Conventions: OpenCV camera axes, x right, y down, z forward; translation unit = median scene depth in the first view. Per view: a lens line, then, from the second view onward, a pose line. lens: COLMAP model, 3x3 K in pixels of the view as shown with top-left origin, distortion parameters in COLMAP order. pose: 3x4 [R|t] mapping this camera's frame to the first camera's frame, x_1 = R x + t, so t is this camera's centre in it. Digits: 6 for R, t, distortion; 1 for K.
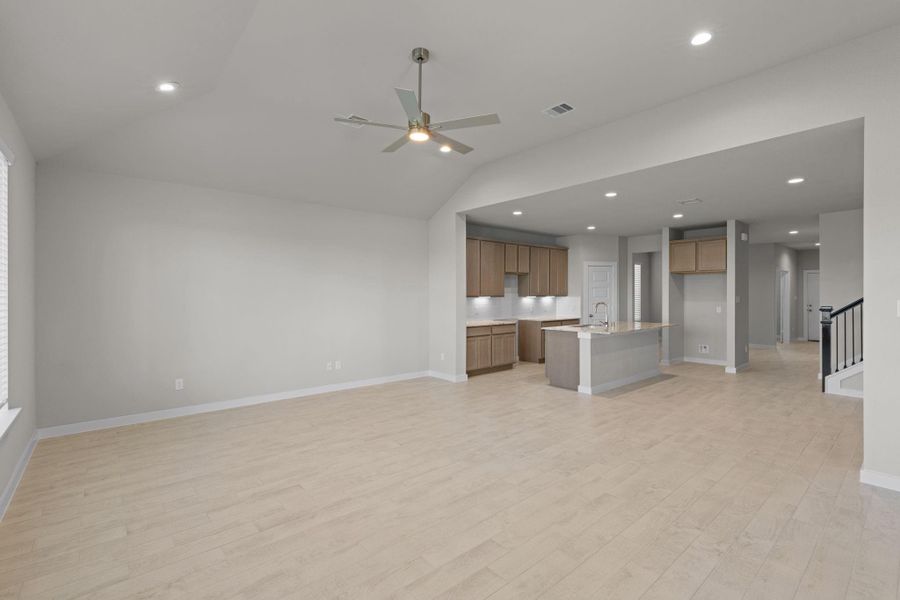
lens RADIAL K [[422.0, 0, 452.6], [0, 422.0, 295.9], [0, 0, 1]] dist [-0.001779, -0.000352]
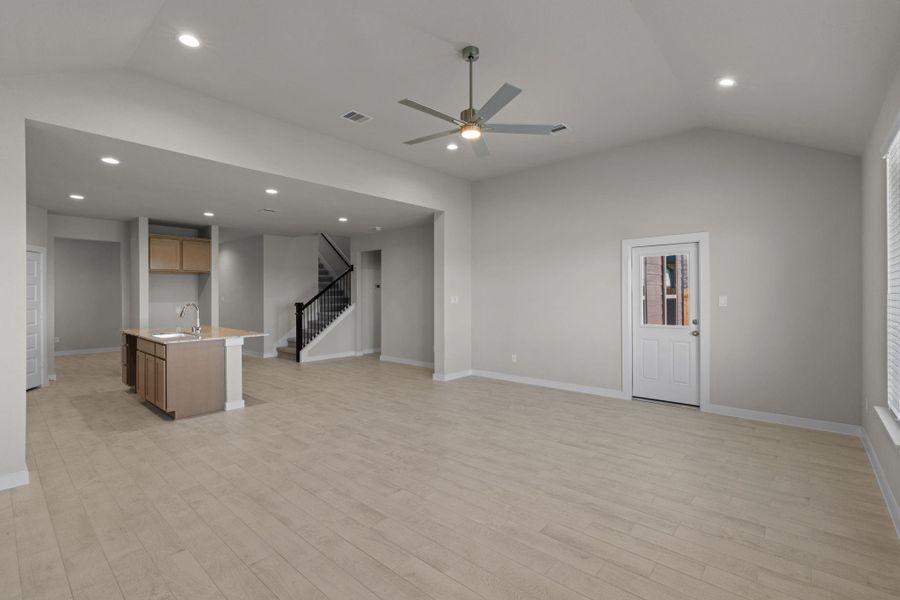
lens RADIAL K [[422.0, 0, 452.6], [0, 422.0, 295.9], [0, 0, 1]] dist [-0.001779, -0.000352]
pose [[-0.184430, -0.003431, 0.982840, -0.838065], [0.005971, 0.999972, 0.004611, -0.001954], [-0.982827, 0.006719, -0.184405, 0.982090]]
